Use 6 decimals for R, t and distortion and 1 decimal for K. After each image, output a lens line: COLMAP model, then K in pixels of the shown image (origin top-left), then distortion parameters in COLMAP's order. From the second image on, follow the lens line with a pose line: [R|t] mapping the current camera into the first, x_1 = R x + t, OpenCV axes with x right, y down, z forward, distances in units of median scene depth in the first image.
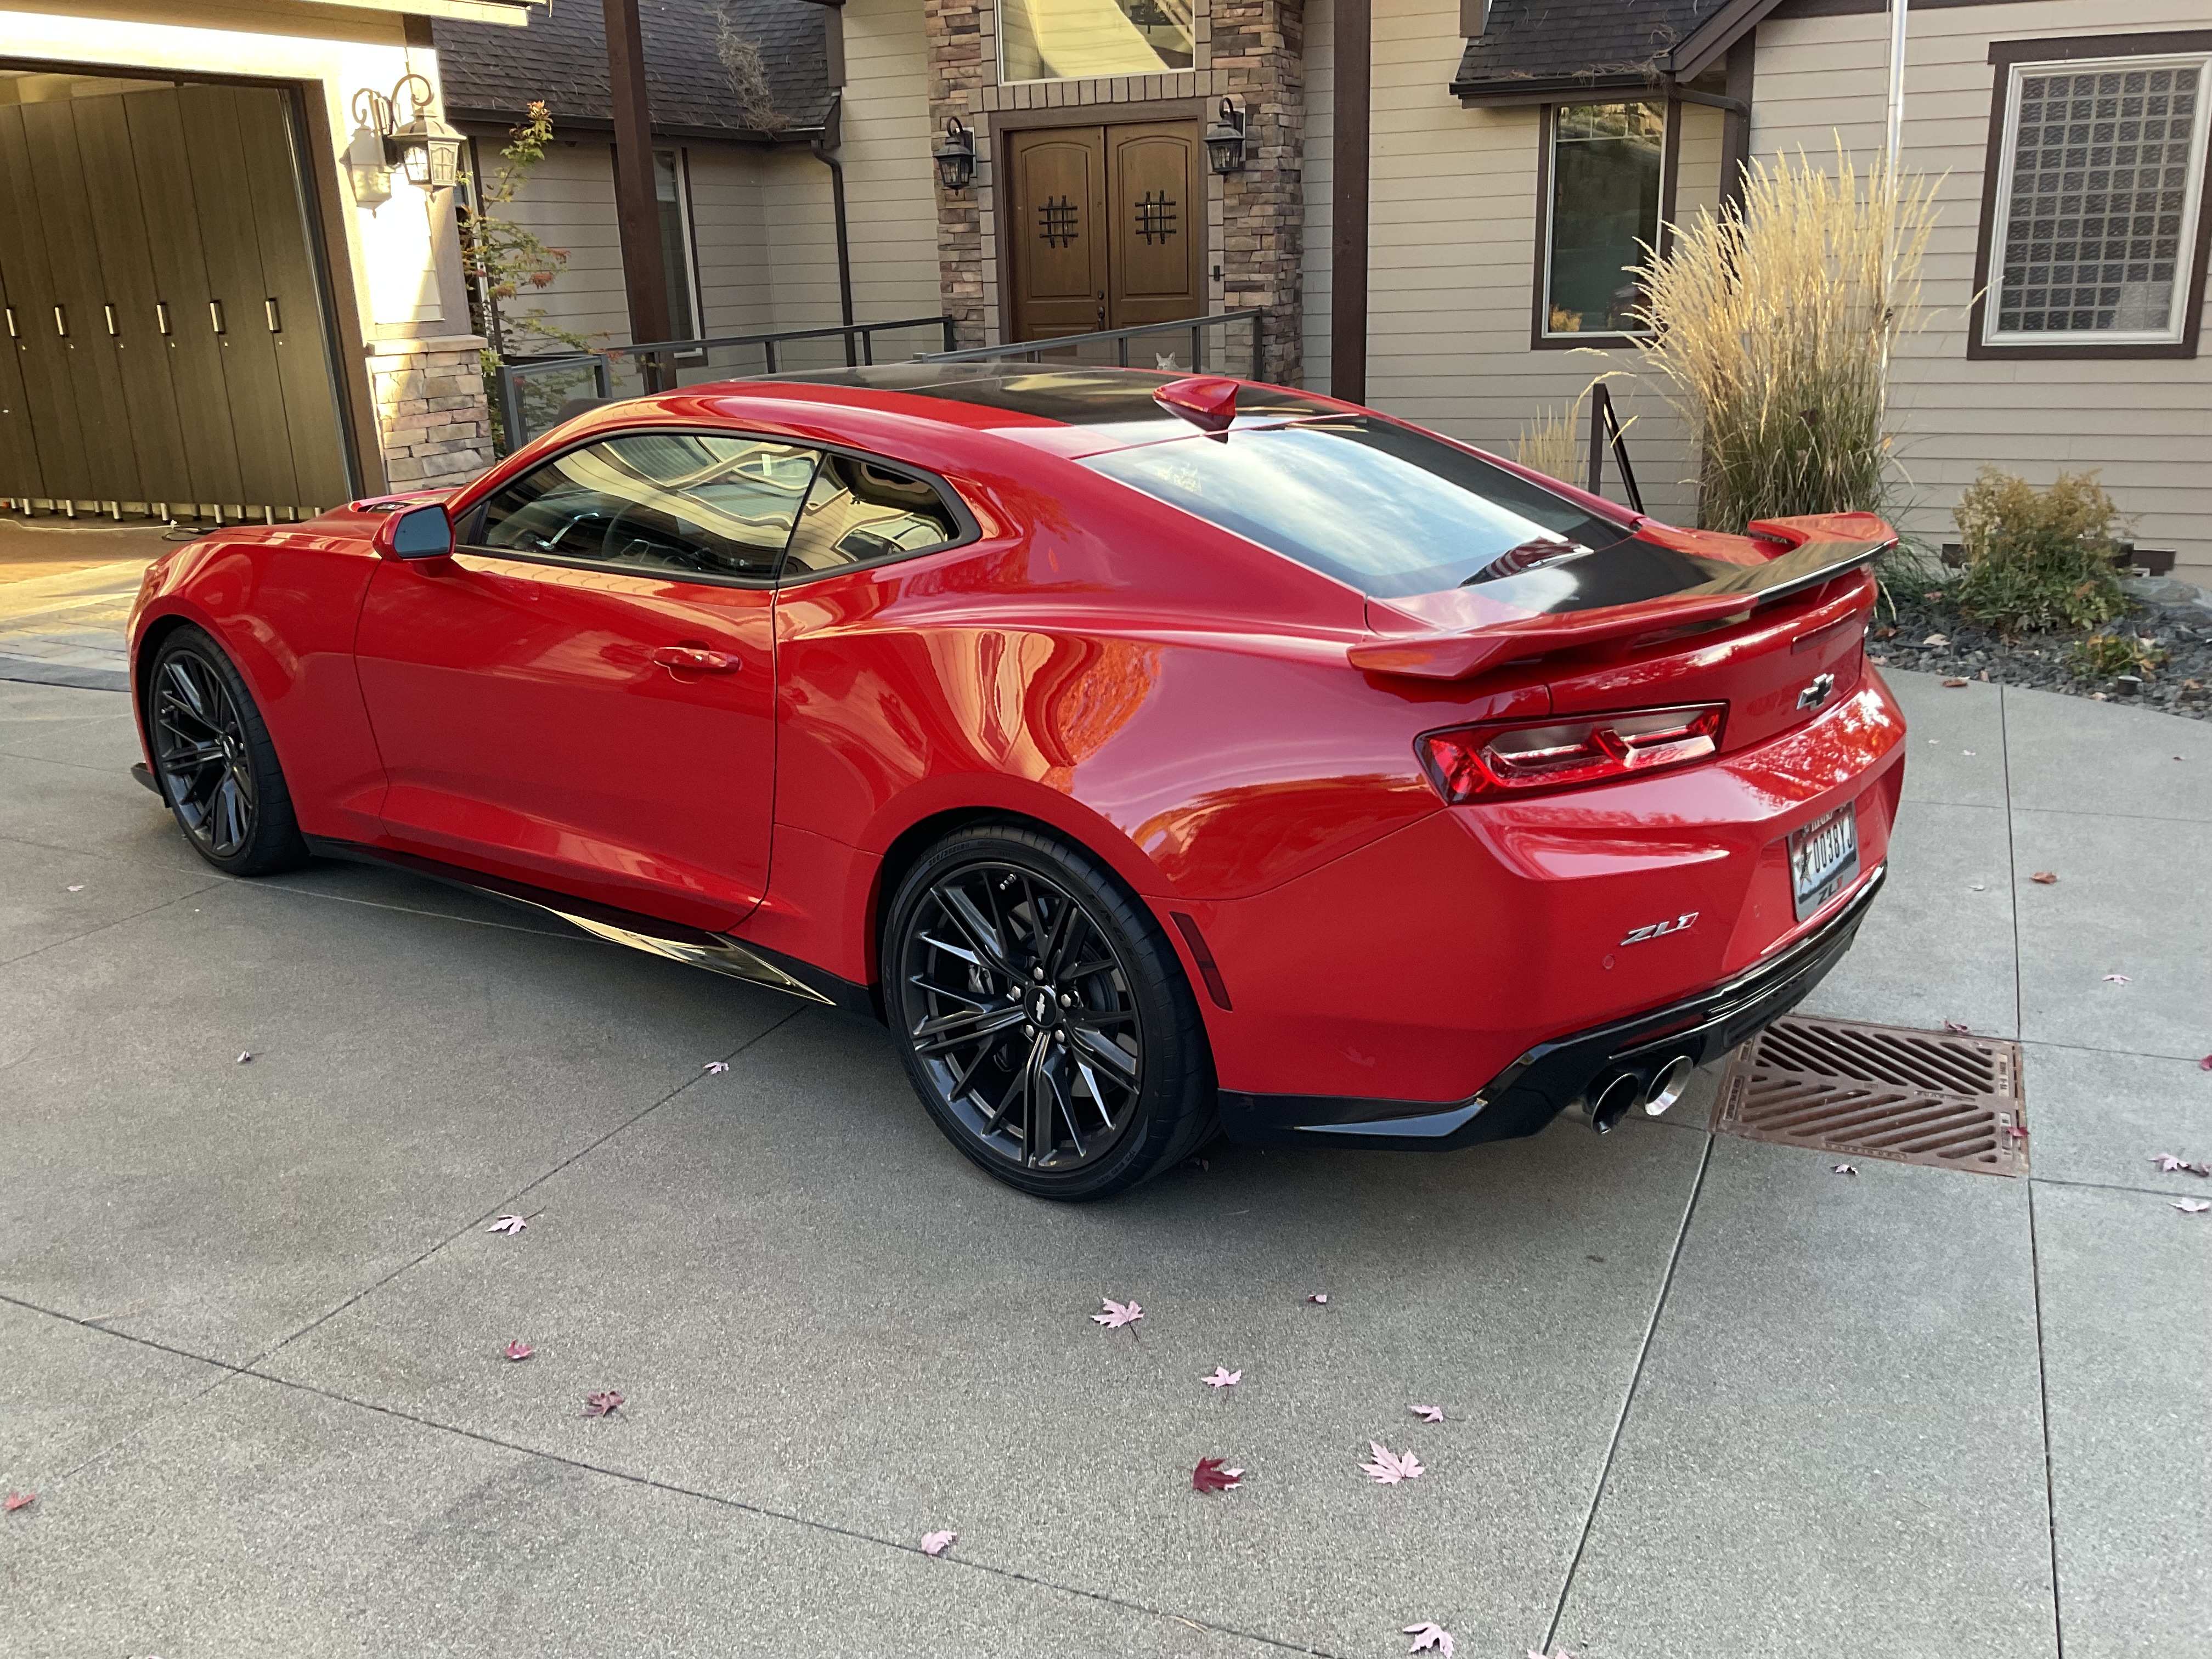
lens RADIAL K [[1814.9, 0, 1105.1], [0, 1814.9, 806.5], [0, 0, 1]] dist [0.118886, -0.264609]
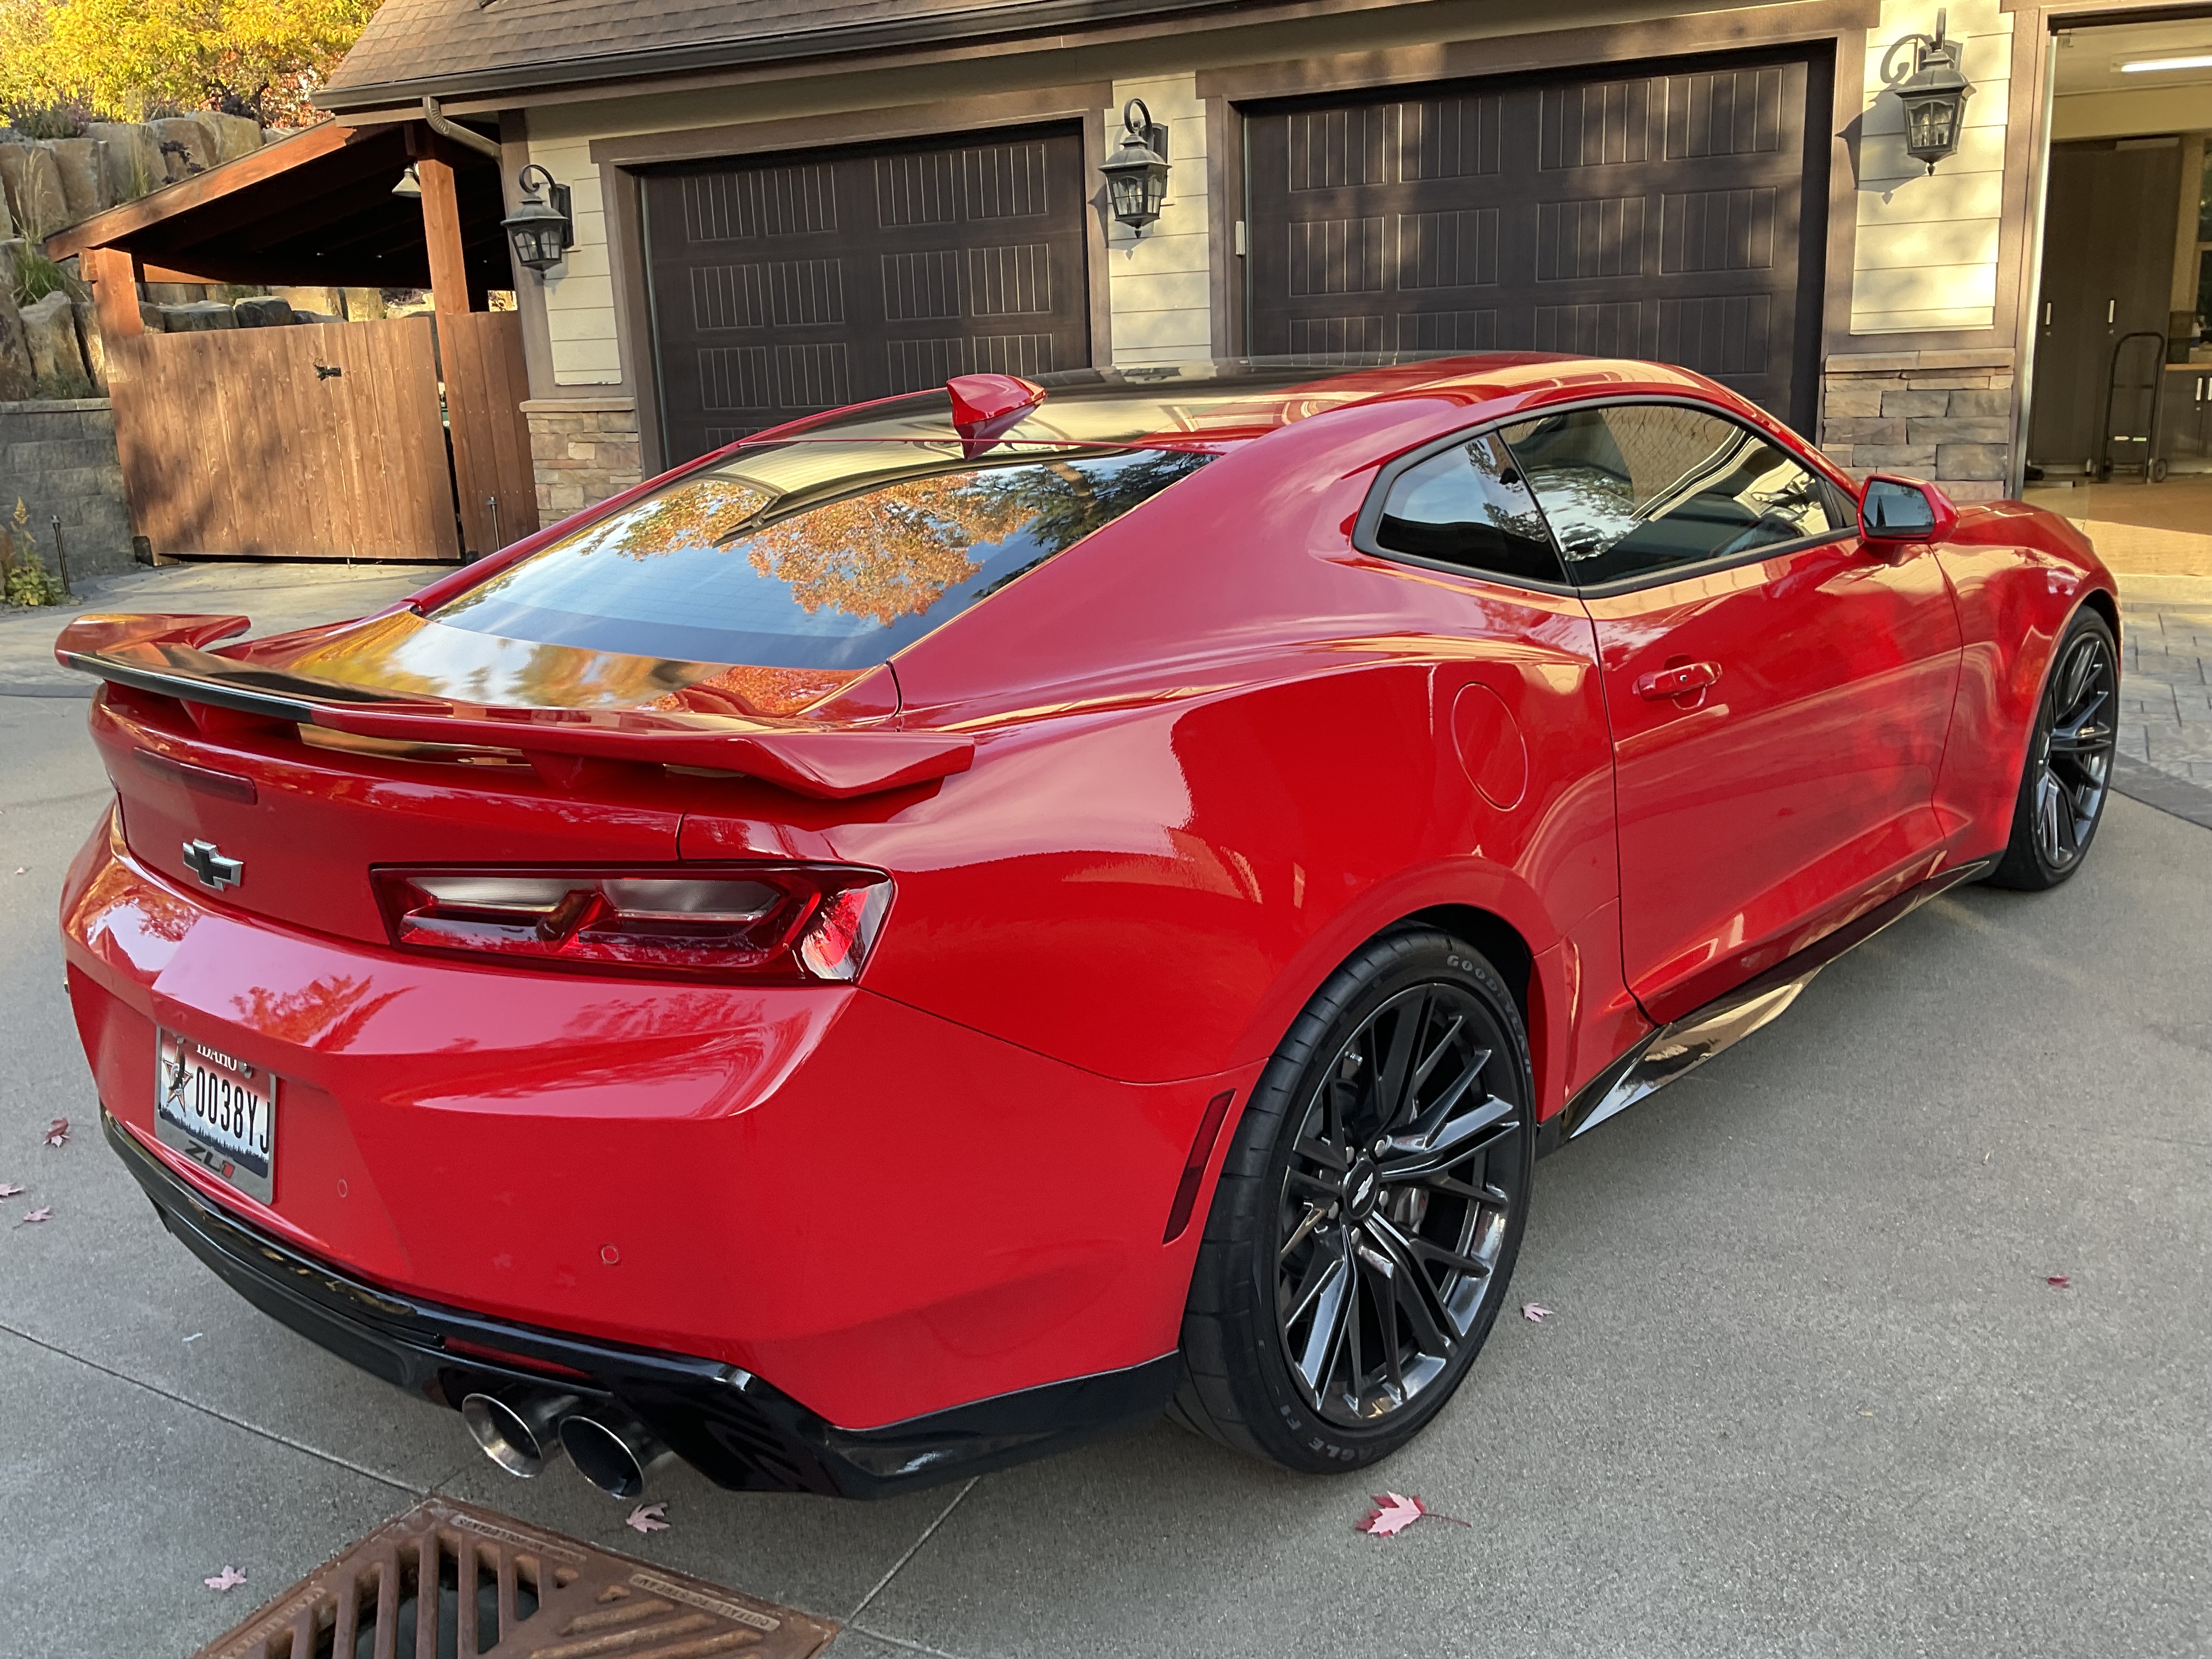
lens RADIAL K [[1814.9, 0, 1105.1], [0, 1814.9, 806.5], [0, 0, 1]] dist [0.118886, -0.264609]
pose [[-0.070217, 0.257391, -0.963753, 0.317481], [-0.237324, 0.934086, 0.266758, -0.106245], [0.968889, 0.247453, -0.004504, 0.417208]]
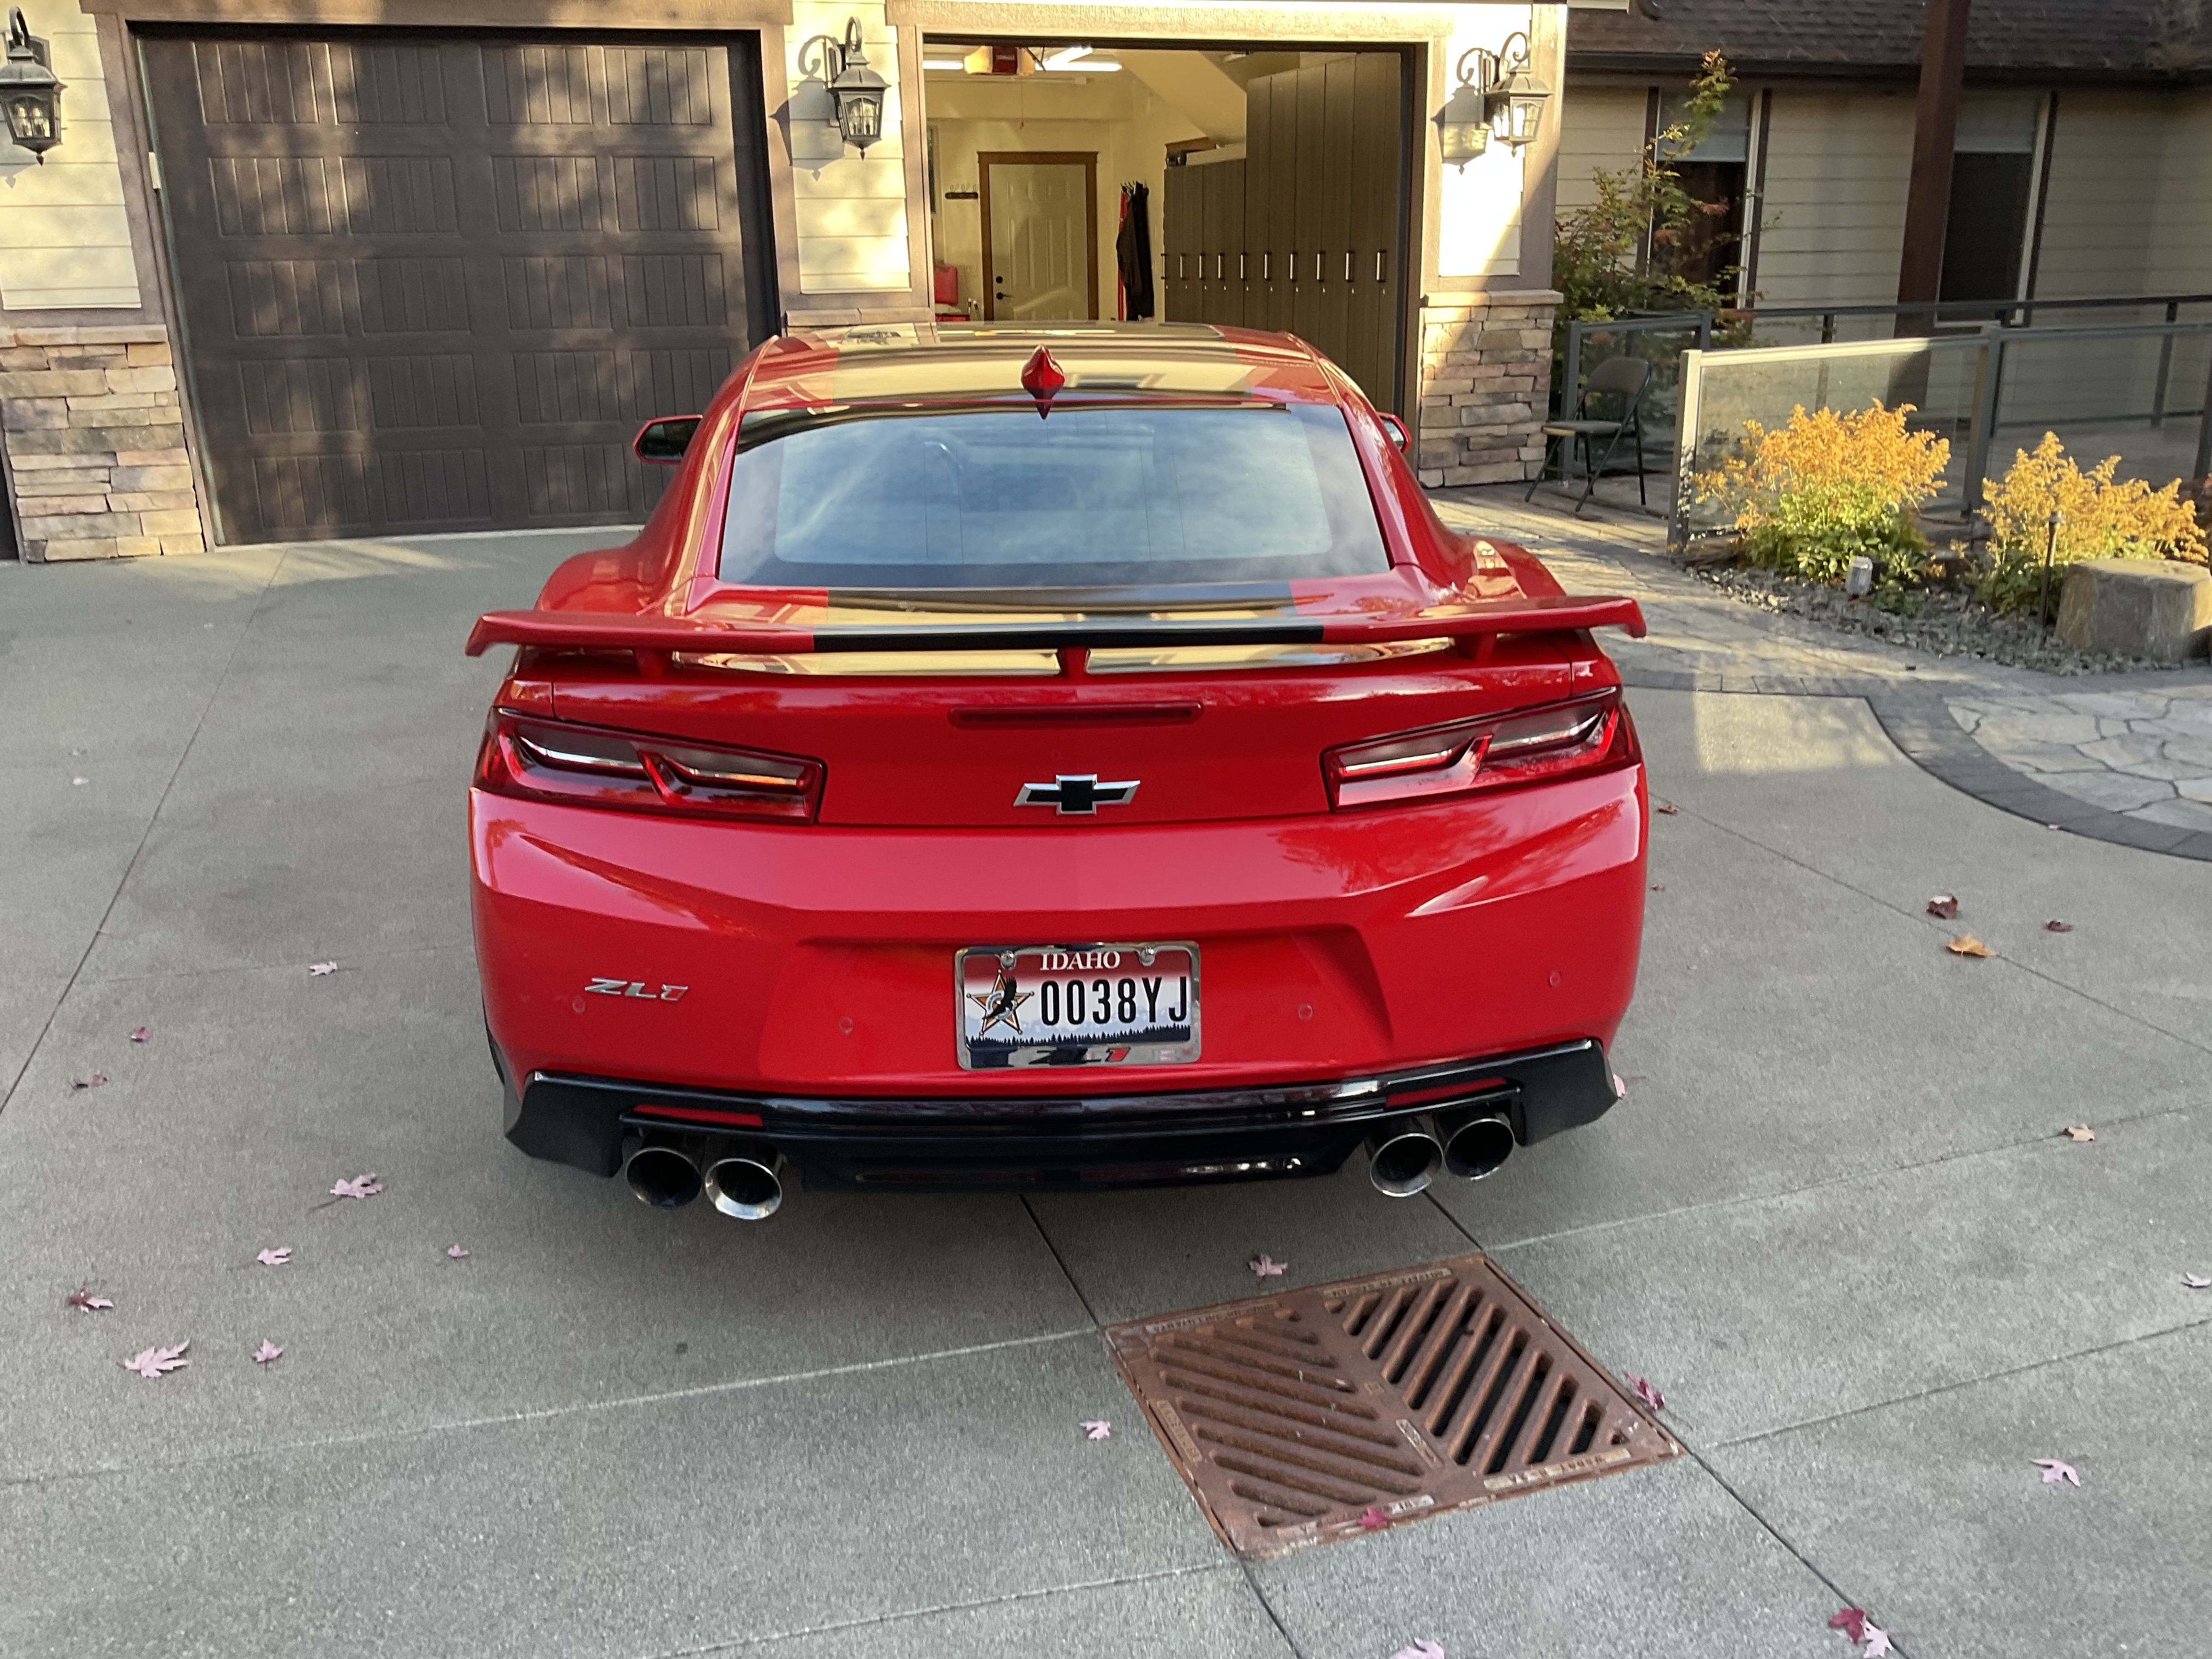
lens RADIAL K [[1855.7, 0, 1106.0], [0, 1855.7, 829.5], [0, 0, 1]] dist [-0.002615, -0.055639]
pose [[0.664367, 0.233700, -0.709930, 0.298039], [-0.211427, 0.969826, 0.121397, -0.045110], [0.716879, 0.069446, 0.693730, 0.154386]]
